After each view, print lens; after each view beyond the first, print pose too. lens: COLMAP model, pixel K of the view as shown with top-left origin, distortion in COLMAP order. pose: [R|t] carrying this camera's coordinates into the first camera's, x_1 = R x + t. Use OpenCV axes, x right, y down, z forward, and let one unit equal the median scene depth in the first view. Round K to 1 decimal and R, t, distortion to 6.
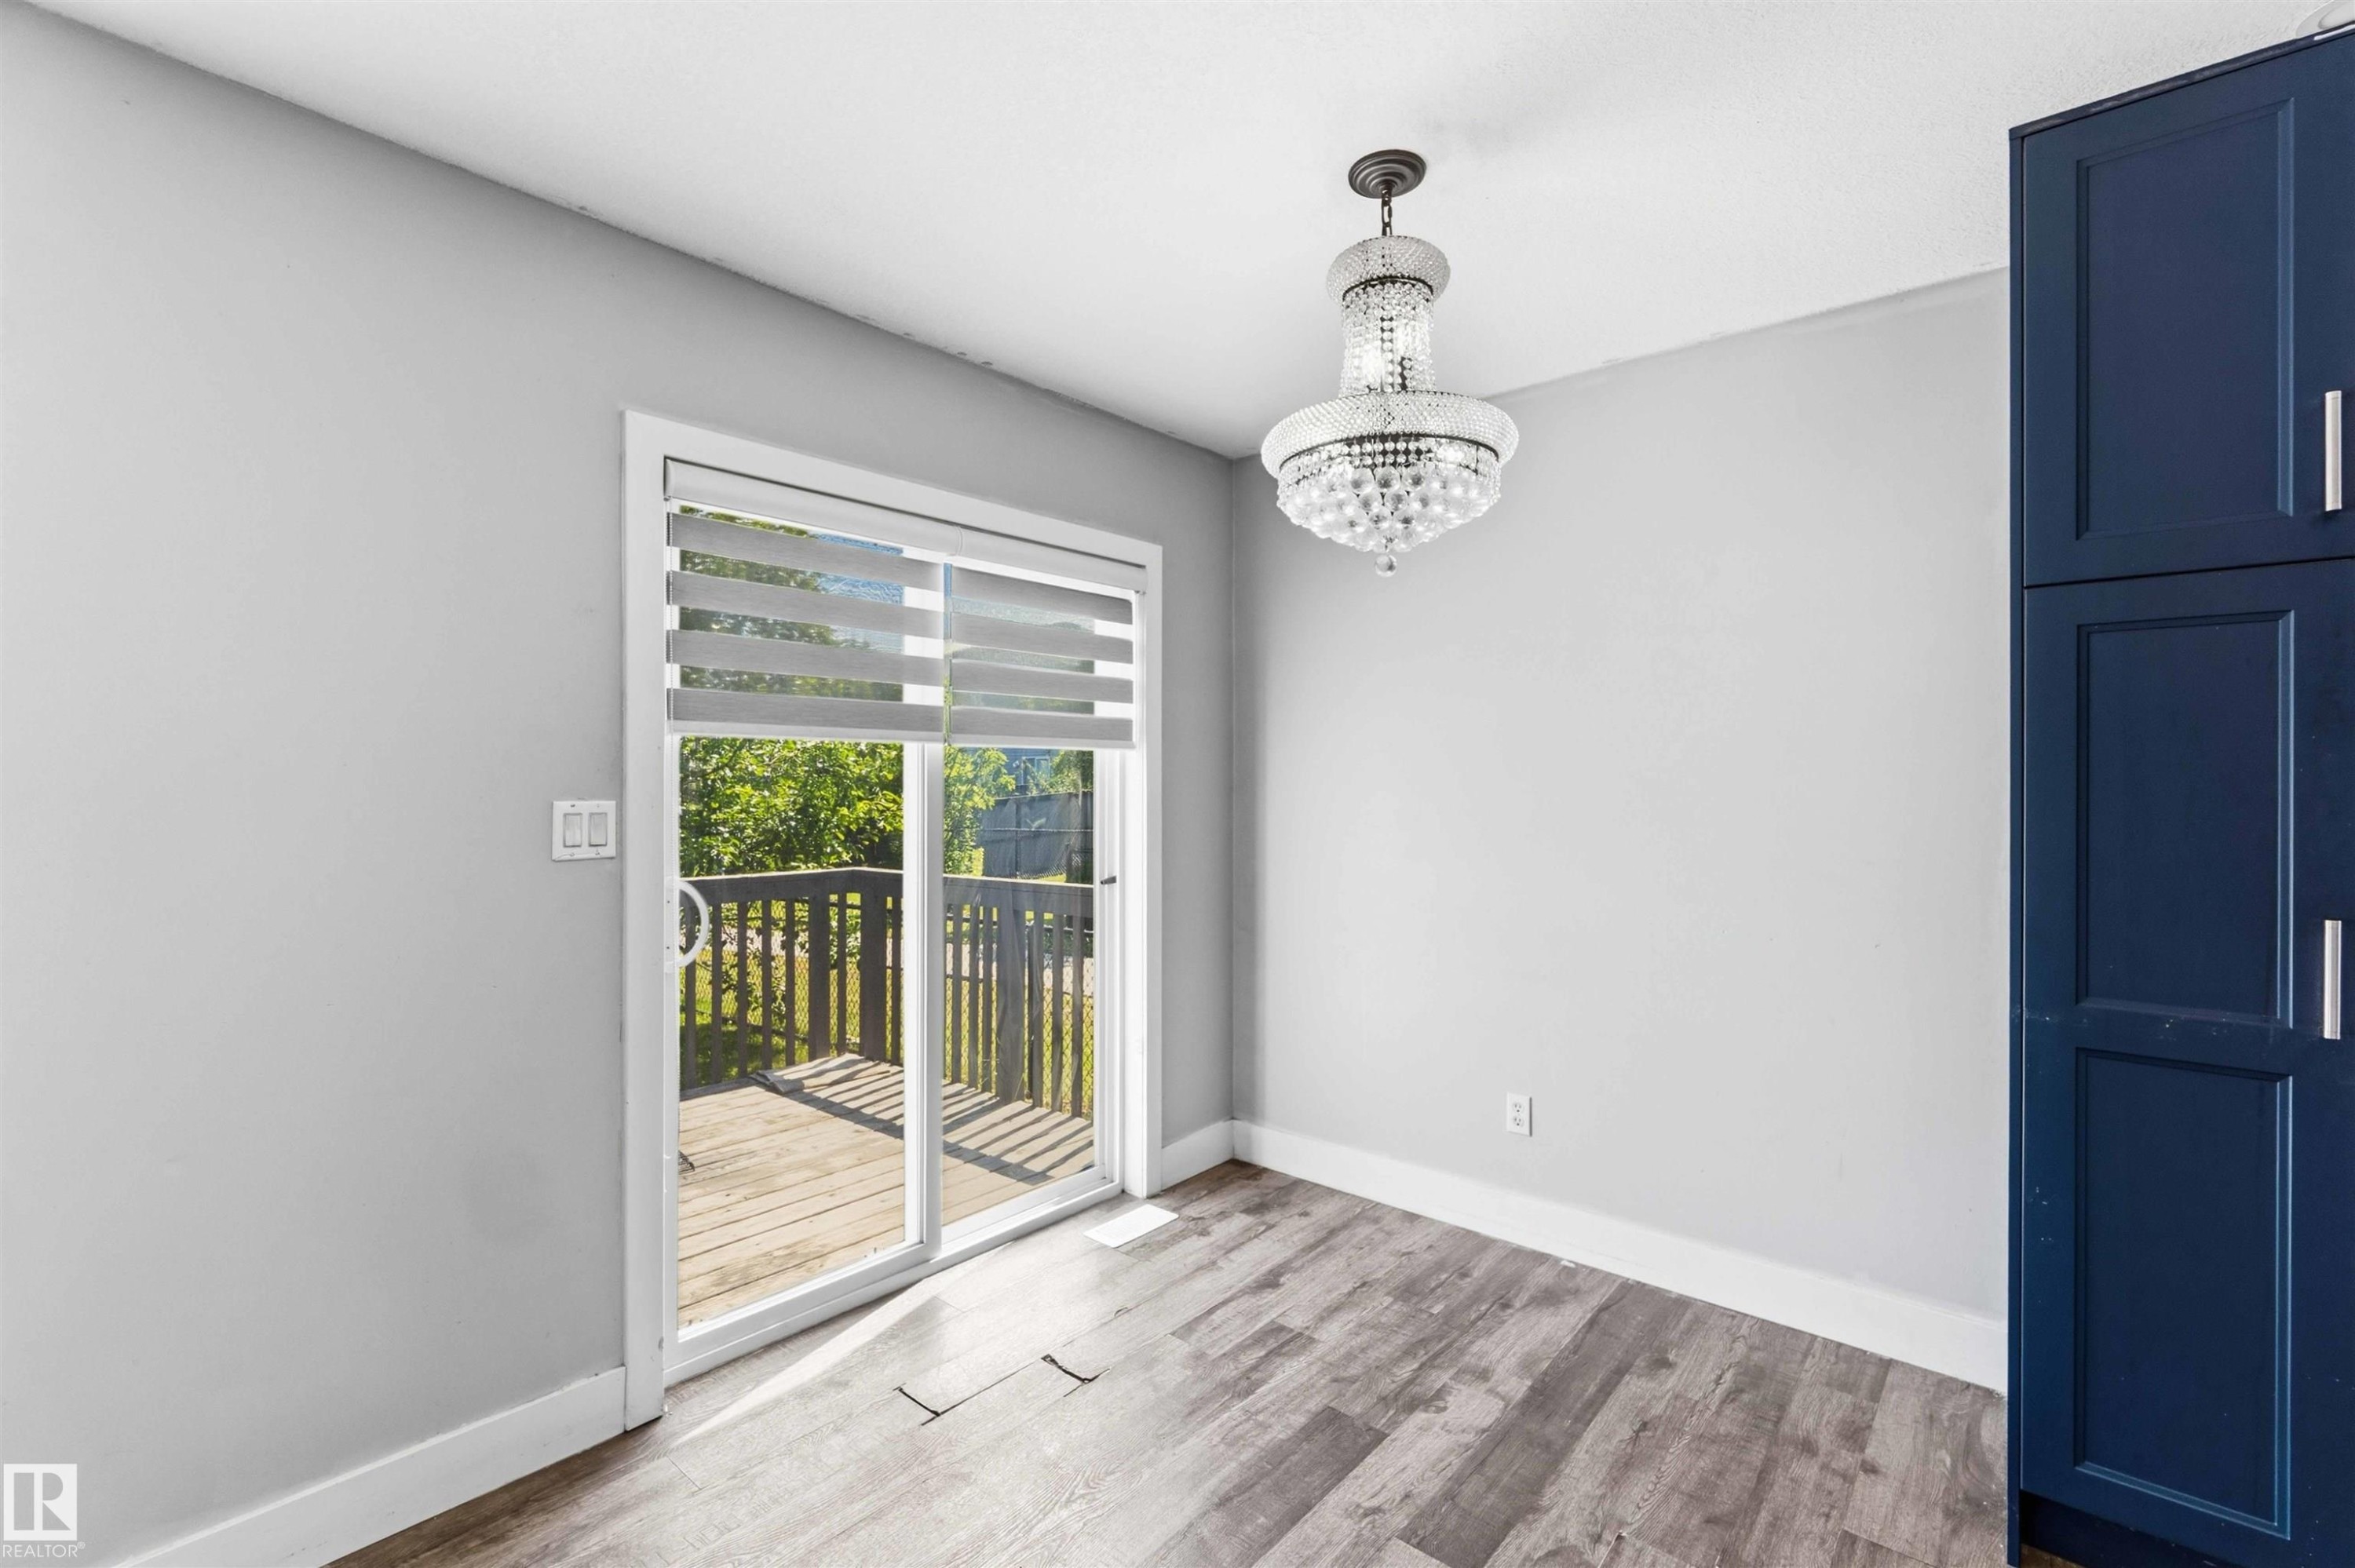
lens RADIAL K [[1032.0, 0, 1175.0], [0, 1032.0, 783.9], [0, 0, 1]] dist [-0.008746, 0.003001]
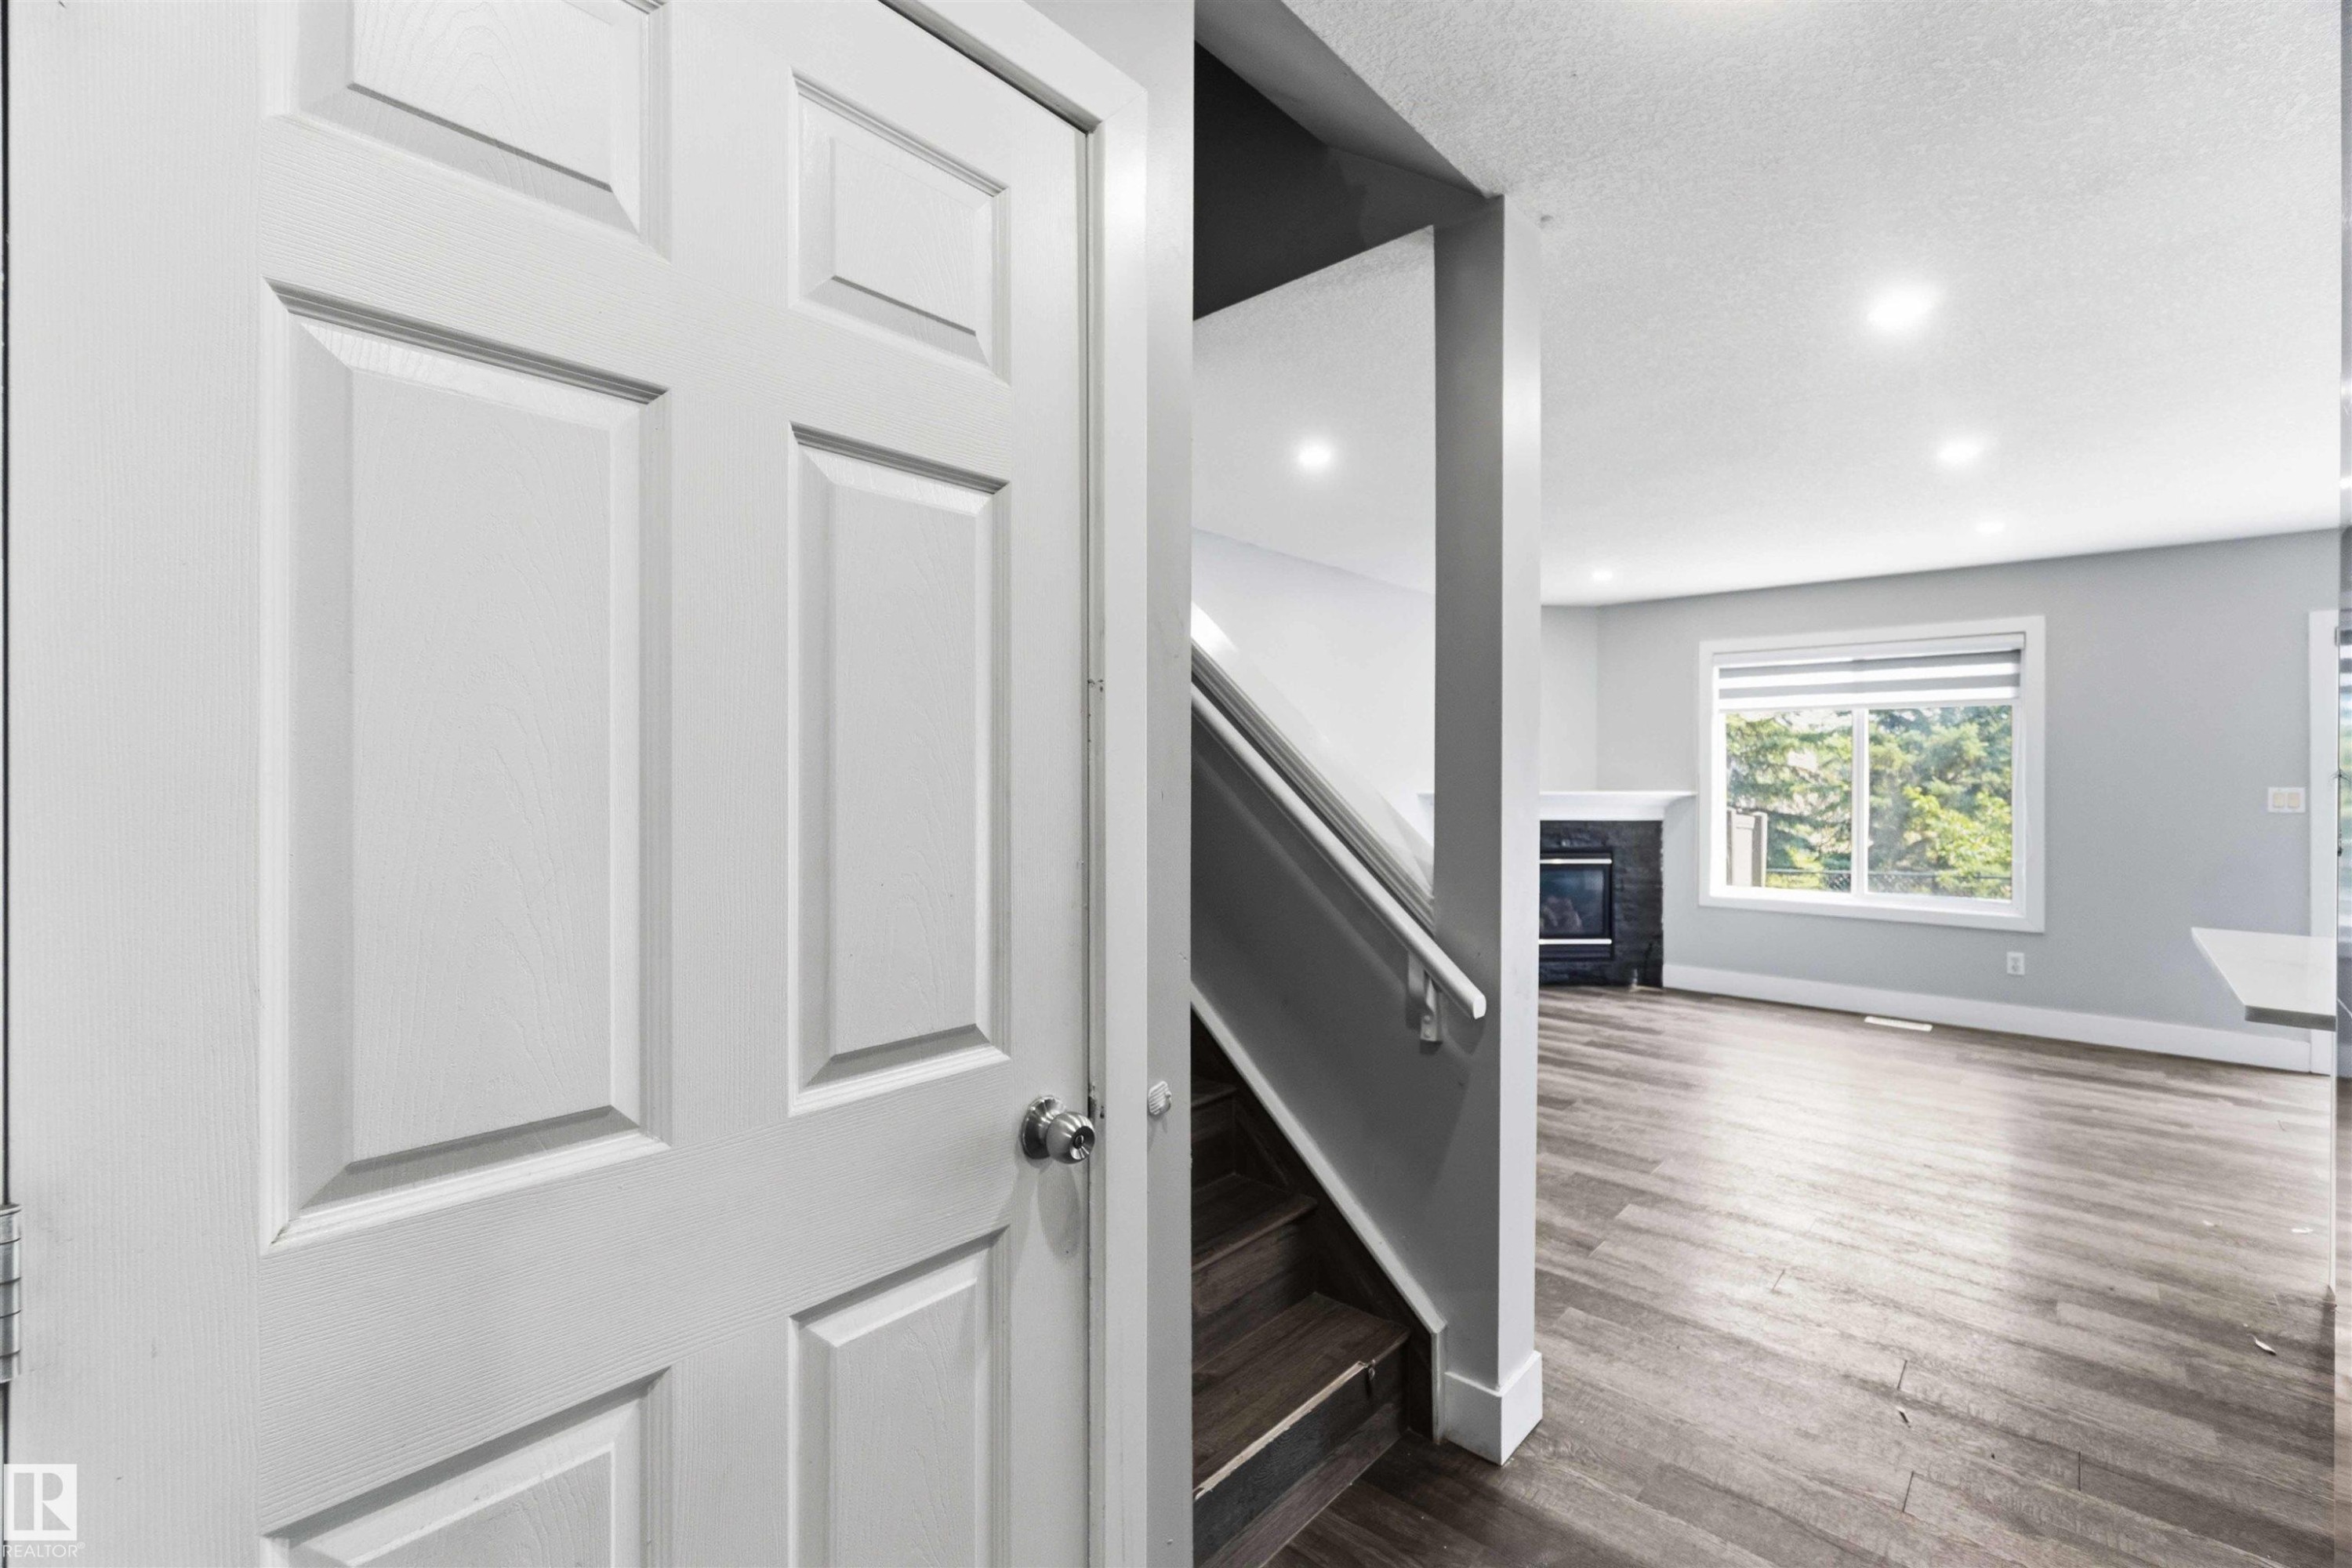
lens RADIAL K [[1030.8, 0, 1170.0], [0, 1030.8, 776.8], [0, 0, 1]] dist [-0.008746, 0.003001]
pose [[-0.015056, -0.002198, -0.999884, 1.380243], [-0.004329, 0.999988, -0.002133, 0.005830], [0.999877, 0.004296, -0.015065, -1.149174]]
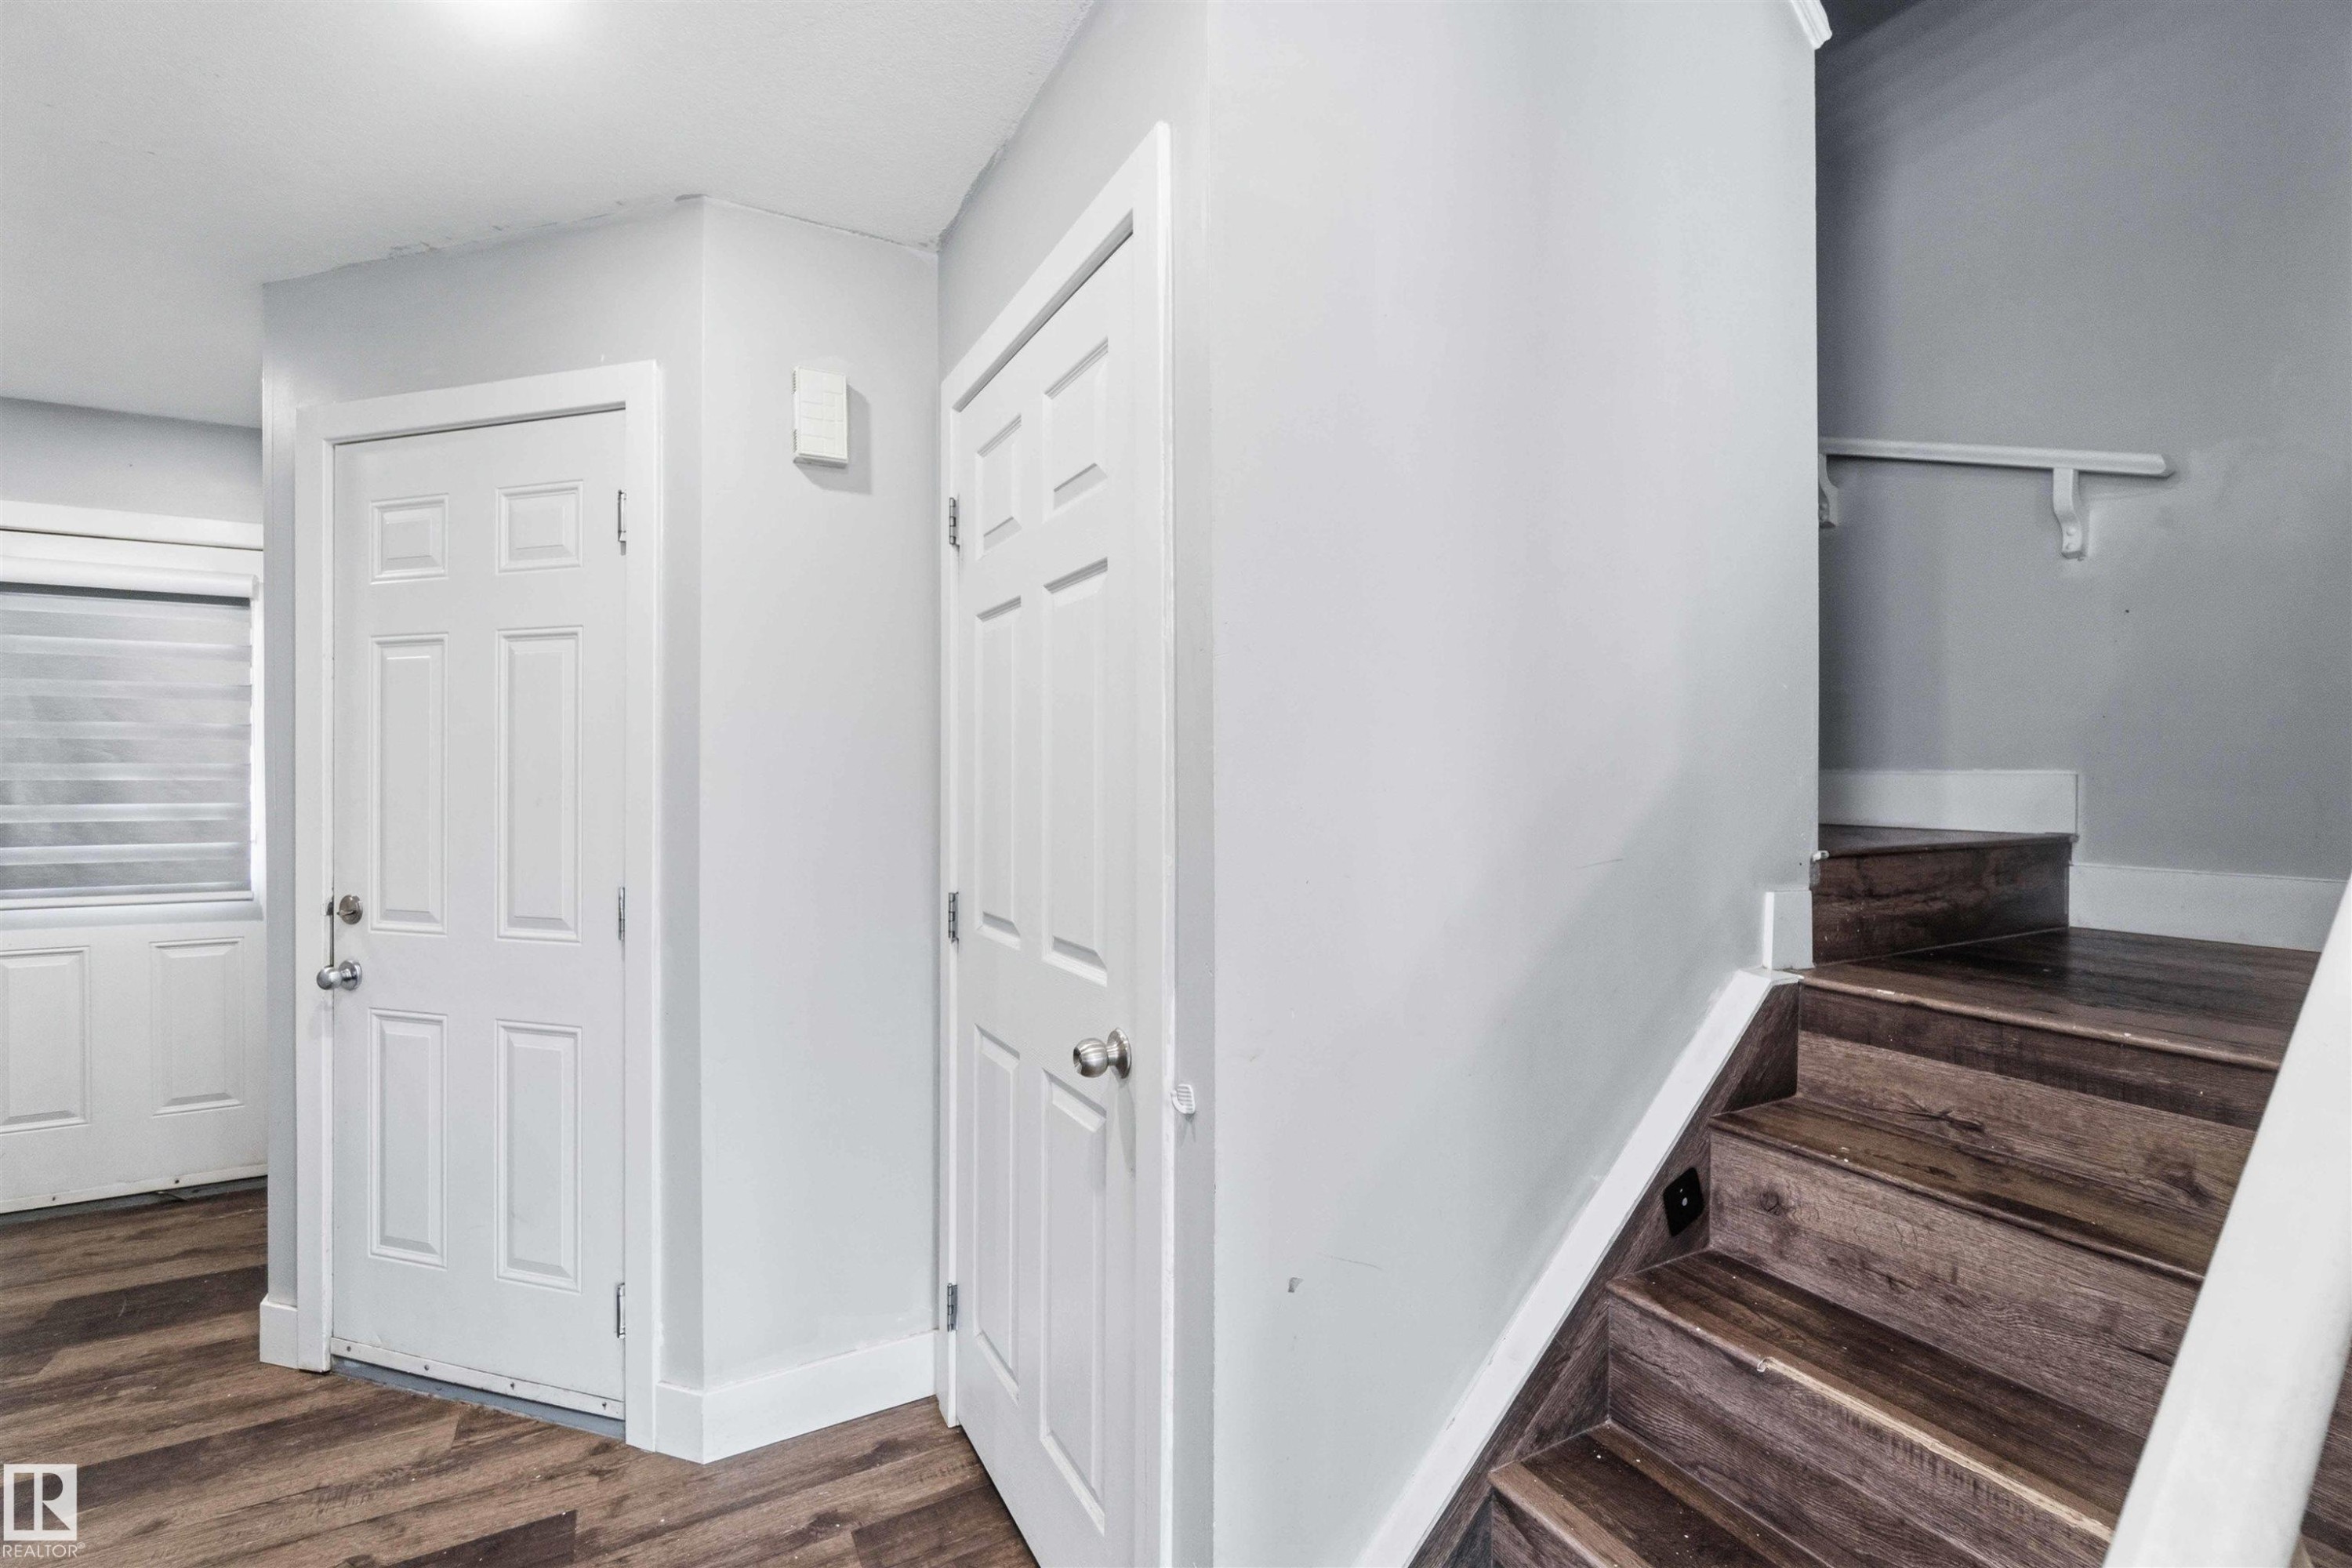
lens RADIAL K [[1030.8, 0, 1177.5], [0, 1030.8, 775.9], [0, 0, 1]] dist [-0.008746, 0.003001]
pose [[-0.937204, -0.003605, 0.348763, 0.723796], [-0.001458, 0.999978, 0.006418, 0.001557], [-0.348779, 0.005507, -0.937189, -0.702747]]
